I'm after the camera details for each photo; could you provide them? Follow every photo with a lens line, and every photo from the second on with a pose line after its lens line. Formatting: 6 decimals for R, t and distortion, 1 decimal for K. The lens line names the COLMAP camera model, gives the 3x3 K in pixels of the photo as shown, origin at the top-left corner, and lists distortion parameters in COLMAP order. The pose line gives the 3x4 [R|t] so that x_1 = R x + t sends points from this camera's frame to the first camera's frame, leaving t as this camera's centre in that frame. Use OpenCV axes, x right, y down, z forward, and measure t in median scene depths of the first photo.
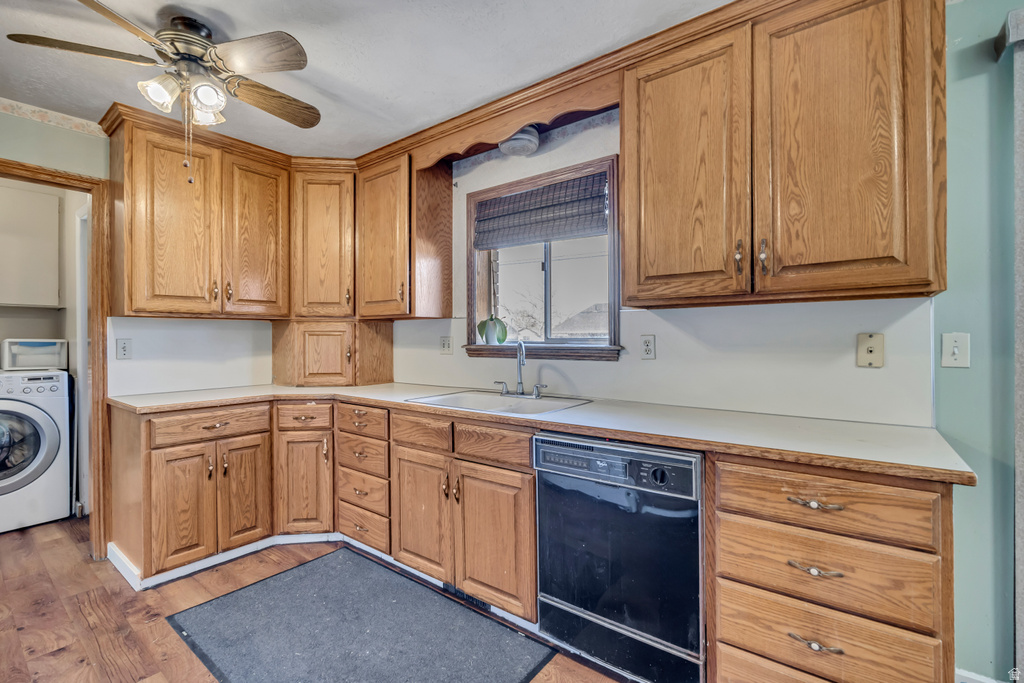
lens RADIAL K [[456.1, 0, 514.1], [0, 456.1, 339.2], [0, 0, 1]] dist [-0.018076, 0.001702]
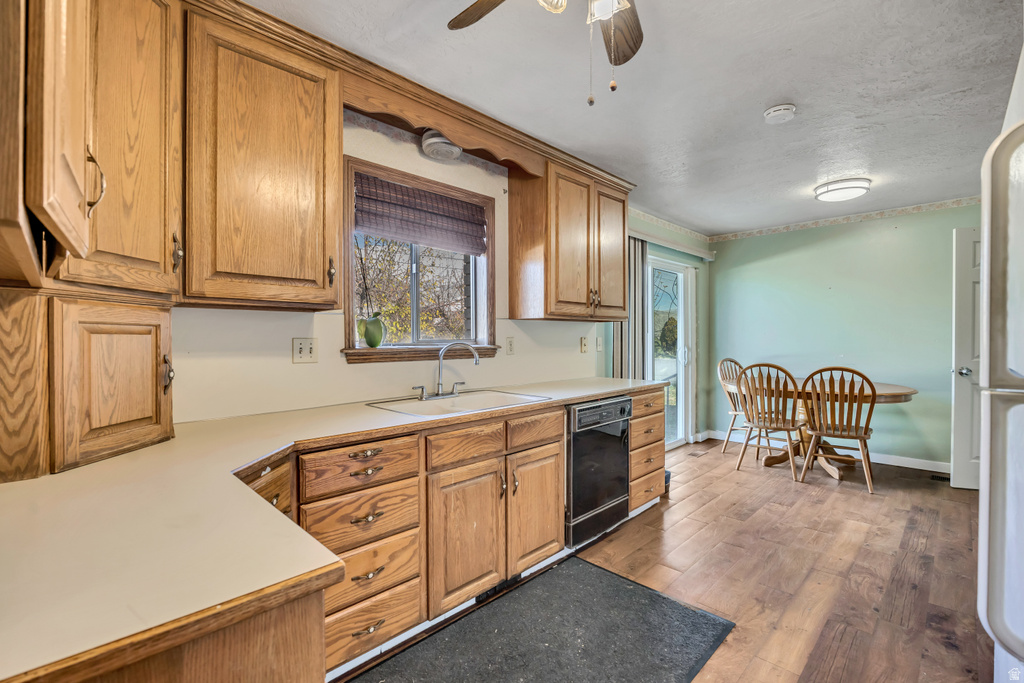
lens RADIAL K [[456.1, 0, 509.7], [0, 456.1, 342.6], [0, 0, 1]] dist [-0.018076, 0.001702]
pose [[0.123460, -0.005913, 0.992332, -1.068595], [0.005505, 0.999971, 0.005274, -0.000221], [-0.992334, 0.004812, 0.123489, 0.797316]]
